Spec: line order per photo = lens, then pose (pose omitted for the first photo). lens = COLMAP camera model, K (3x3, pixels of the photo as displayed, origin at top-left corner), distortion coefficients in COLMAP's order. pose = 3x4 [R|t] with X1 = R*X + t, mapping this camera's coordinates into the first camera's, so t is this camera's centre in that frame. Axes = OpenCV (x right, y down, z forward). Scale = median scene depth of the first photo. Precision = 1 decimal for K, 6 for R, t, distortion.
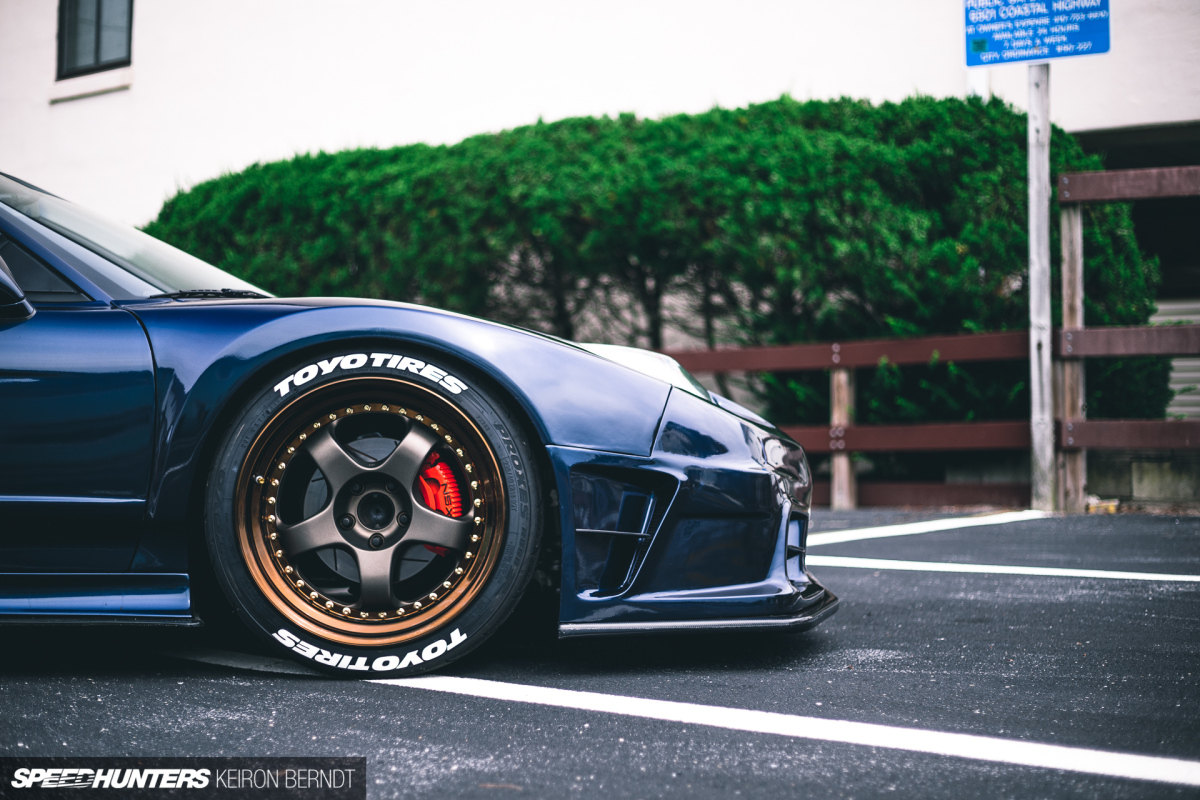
lens RADIAL K [[1750.3, 0, 610.3], [0, 1750.3, 402.9], [0, 0, 1]] dist [-0.081264, 0.000000]
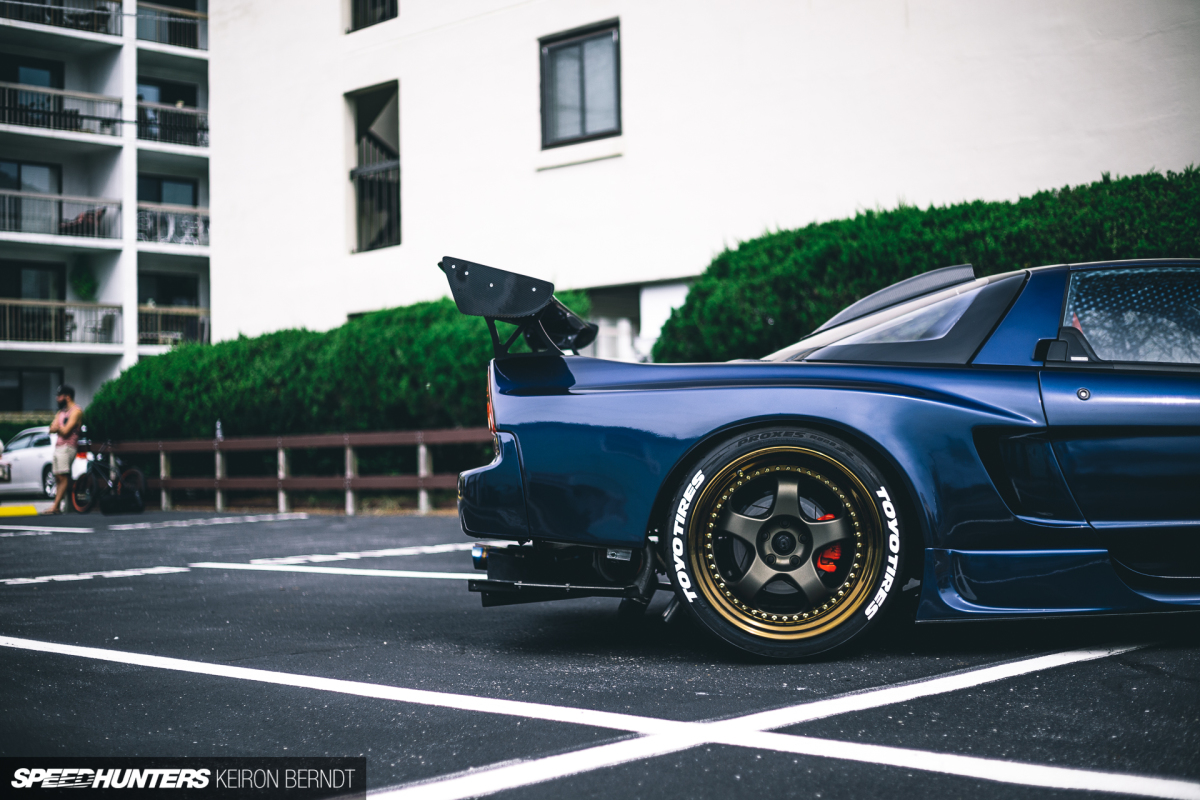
lens RADIAL K [[1750.3, 0, 590.7], [0, 1750.3, 402.4], [0, 0, 1]] dist [-0.081264, 0.000000]
pose [[0.998330, -0.037329, -0.044090, -0.416097], [0.036880, 0.999260, -0.010955, -0.019763], [0.044466, 0.009311, 0.998968, -0.192002]]
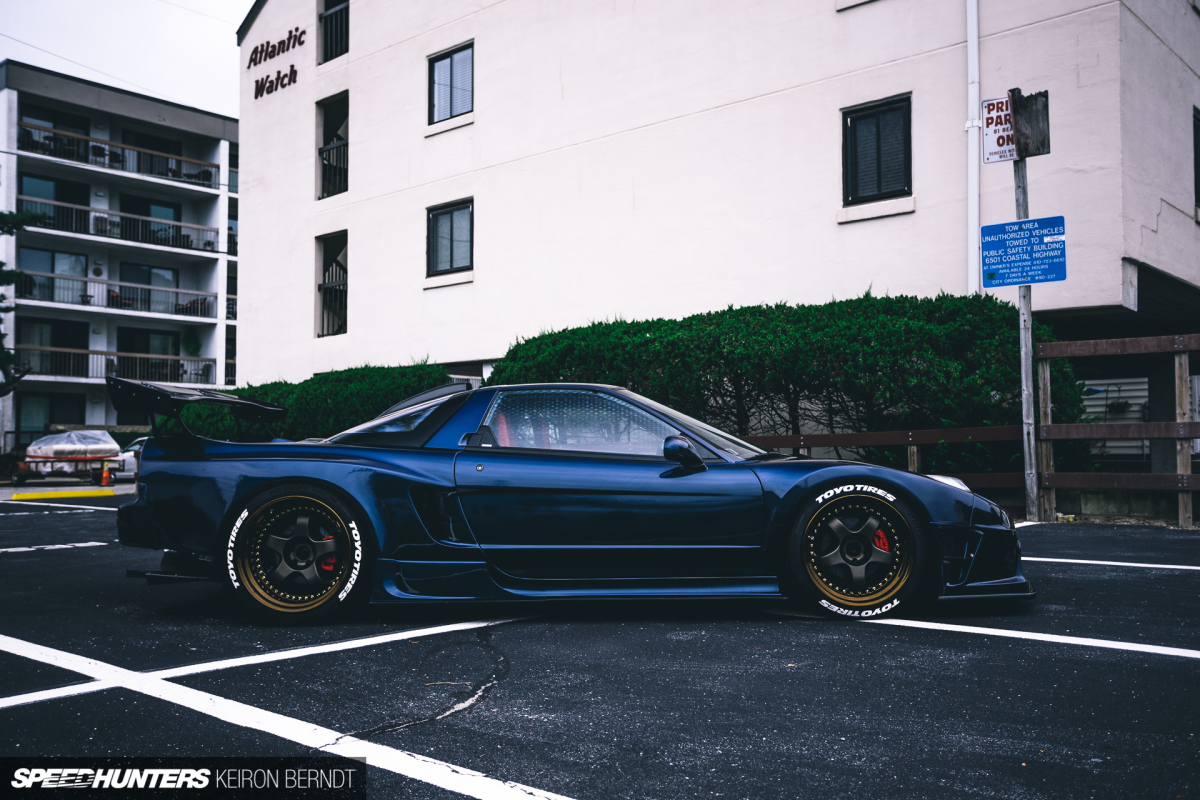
lens RADIAL K [[1099.9, 0, 600.9], [0, 1099.9, 387.9], [0, 0, 1]] dist [0.052297, 0.000000]
pose [[0.999273, -0.017258, -0.034004, -0.175143], [0.016012, 0.999202, -0.036583, -0.045174], [0.034608, 0.036012, 0.998752, -0.222252]]
